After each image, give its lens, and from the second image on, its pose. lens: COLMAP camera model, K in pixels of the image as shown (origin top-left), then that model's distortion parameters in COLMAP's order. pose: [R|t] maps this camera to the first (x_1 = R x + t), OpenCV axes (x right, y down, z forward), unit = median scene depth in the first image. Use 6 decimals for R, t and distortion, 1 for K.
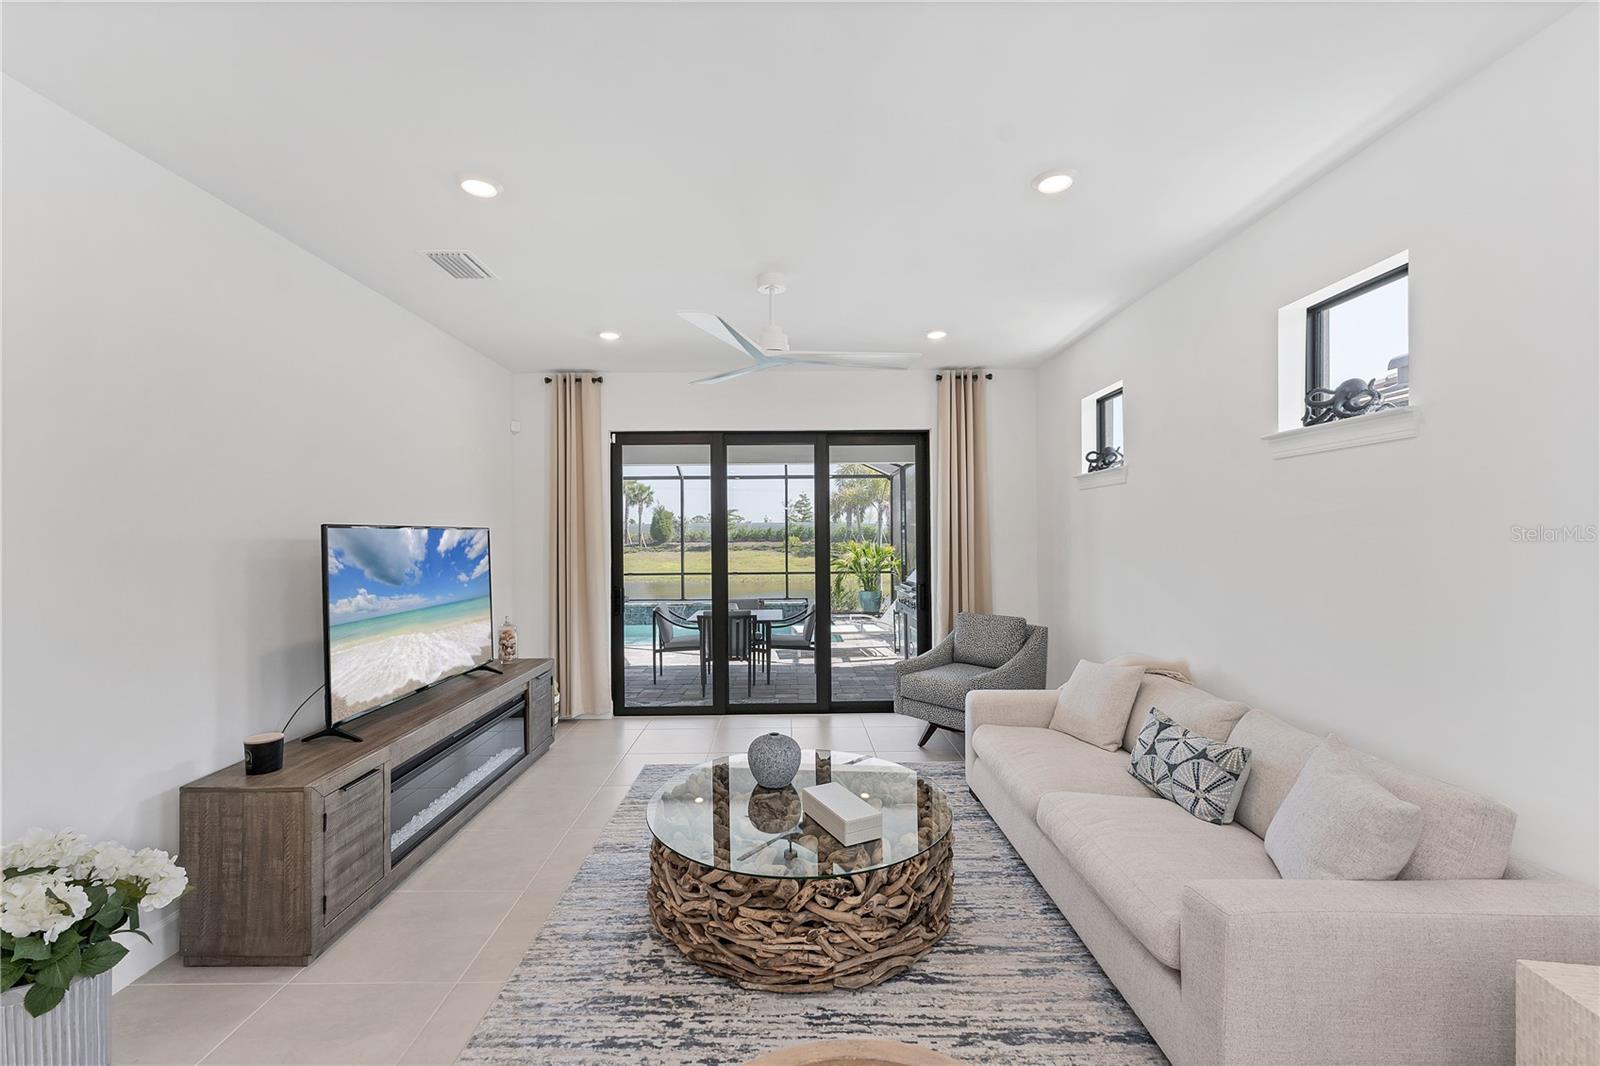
lens RADIAL K [[638.9, 0, 807.4], [0, 638.9, 538.9], [0, 0, 1]] dist [0.002657, -0.000907]
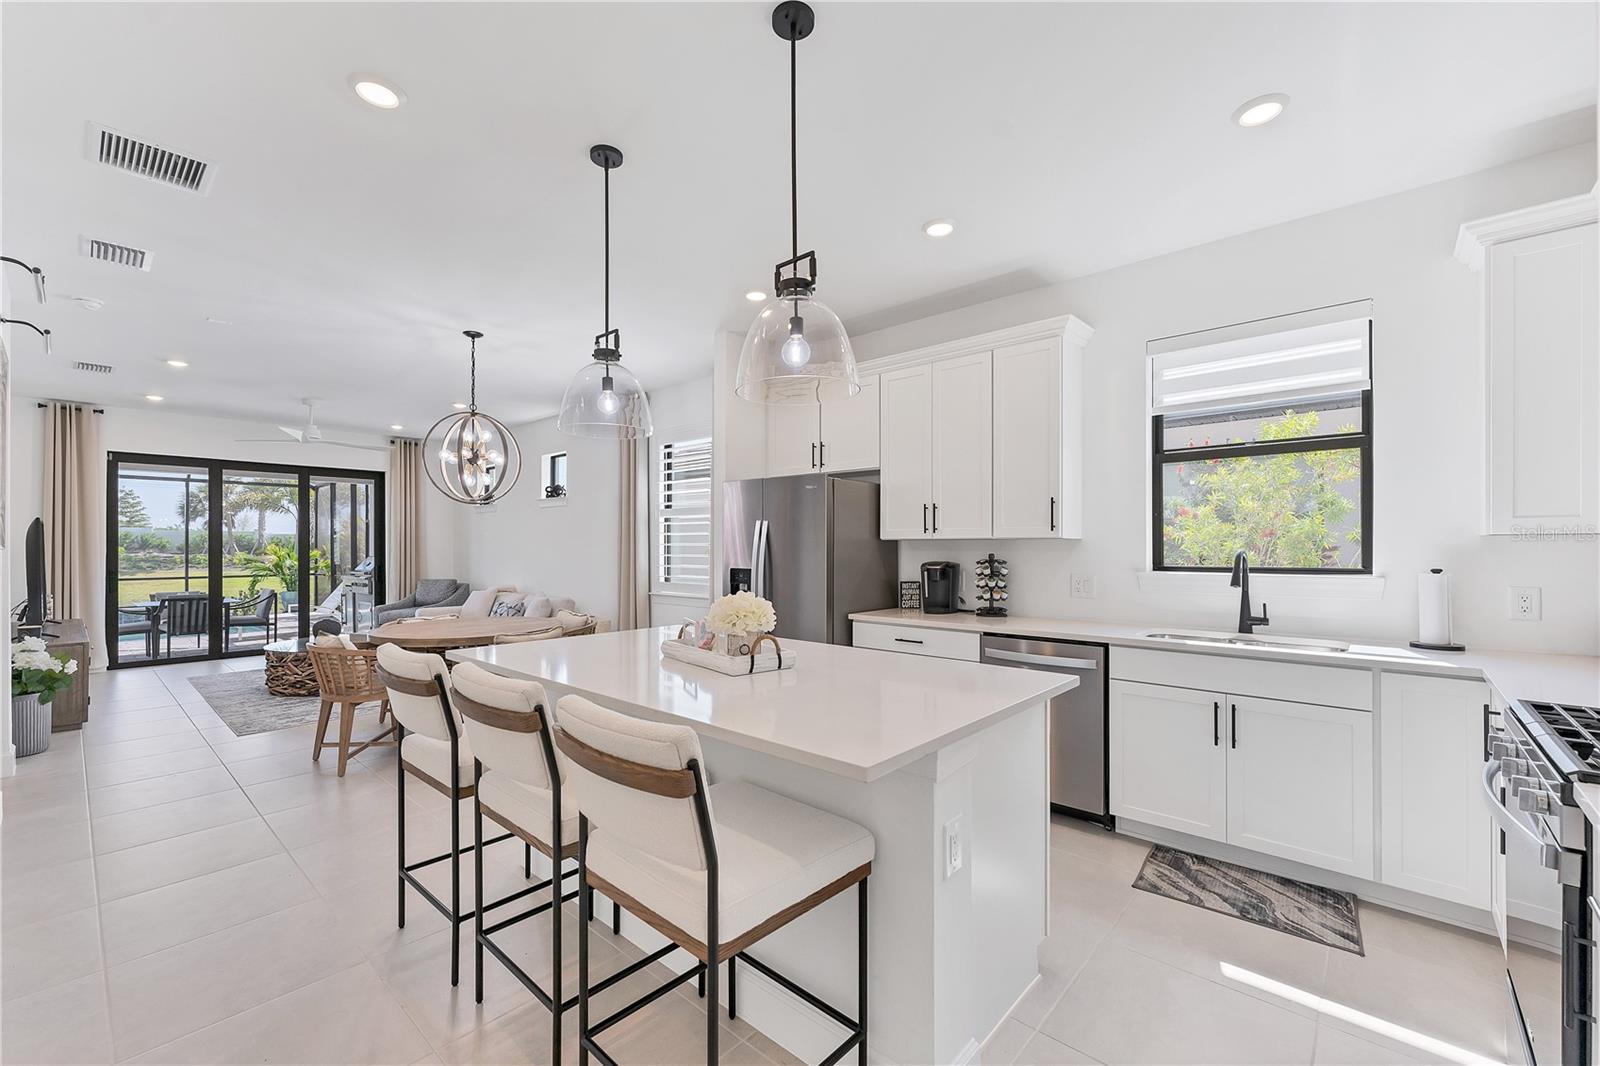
lens RADIAL K [[638.9, 0, 775.7], [0, 638.9, 549.0], [0, 0, 1]] dist [0.002657, -0.000907]
pose [[0.692448, 0.004322, 0.721455, -0.465535], [-0.000655, 0.999985, -0.005361, 0.056501], [-0.721468, 0.003240, 0.692441, -1.347931]]
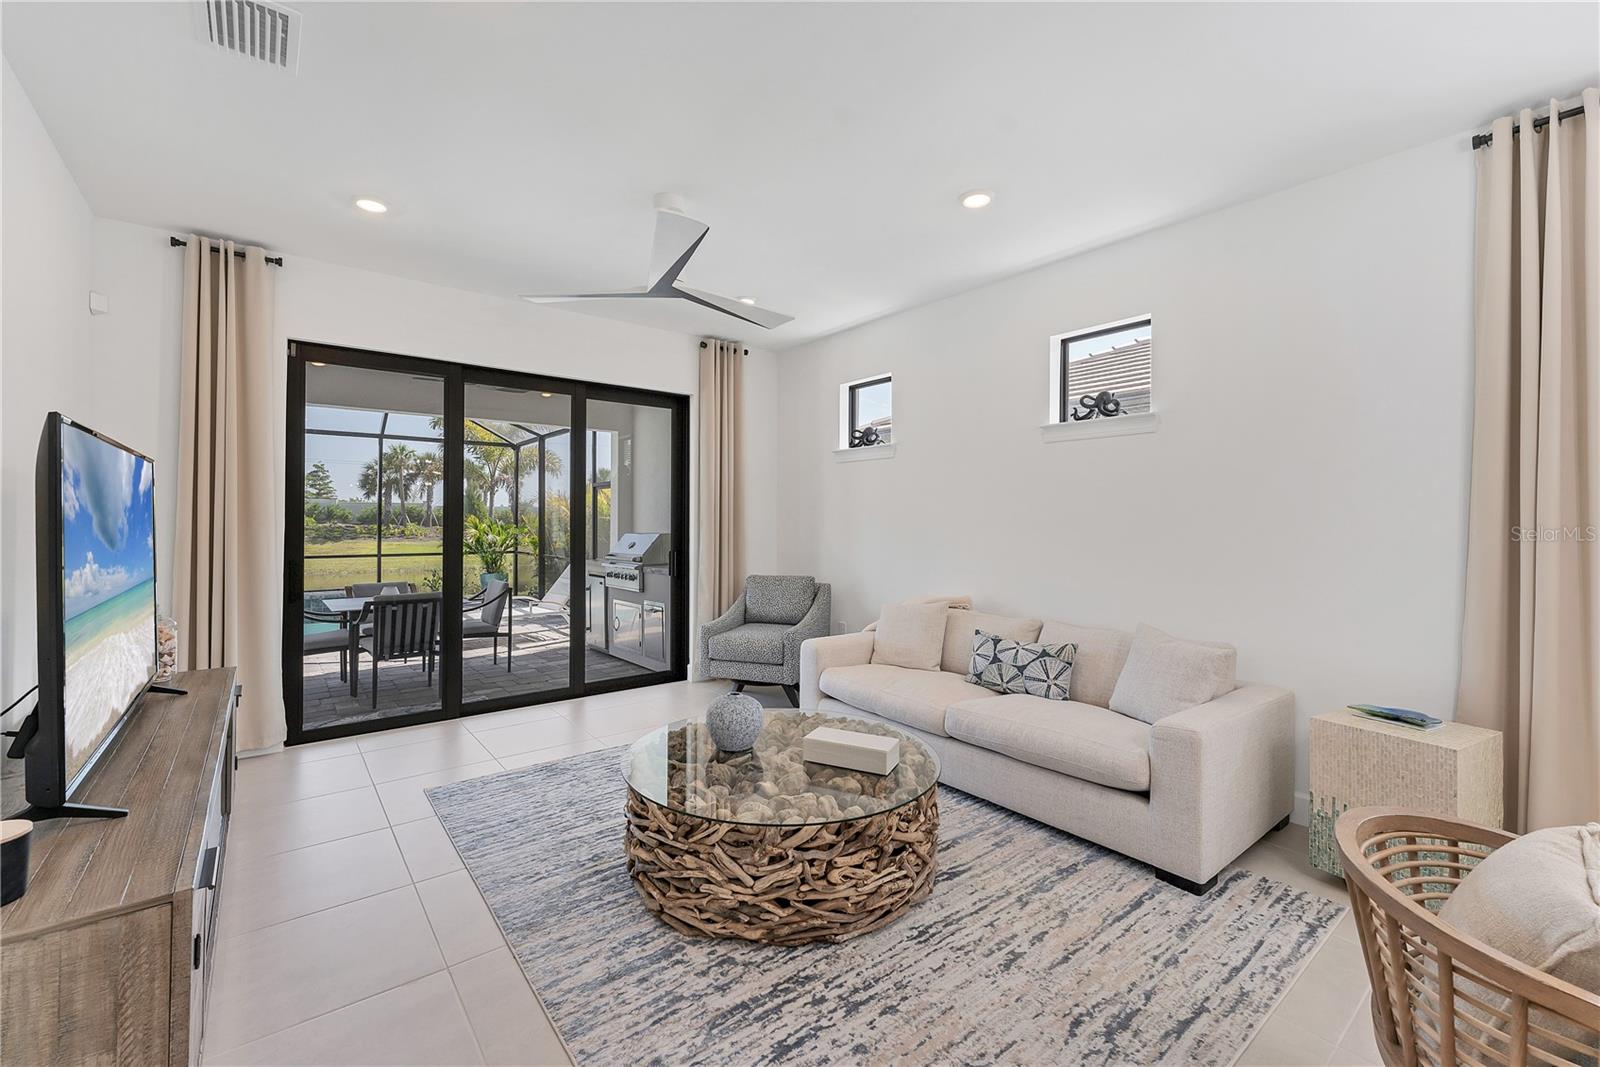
lens RADIAL K [[638.9, 0, 782.7], [0, 638.9, 522.5], [0, 0, 1]] dist [0.002657, -0.000907]
pose [[0.799784, 0.009814, 0.600207, -0.447889], [-0.008295, 0.999952, -0.005297, 0.048344], [-0.600230, -0.000742, 0.799827, 0.171727]]
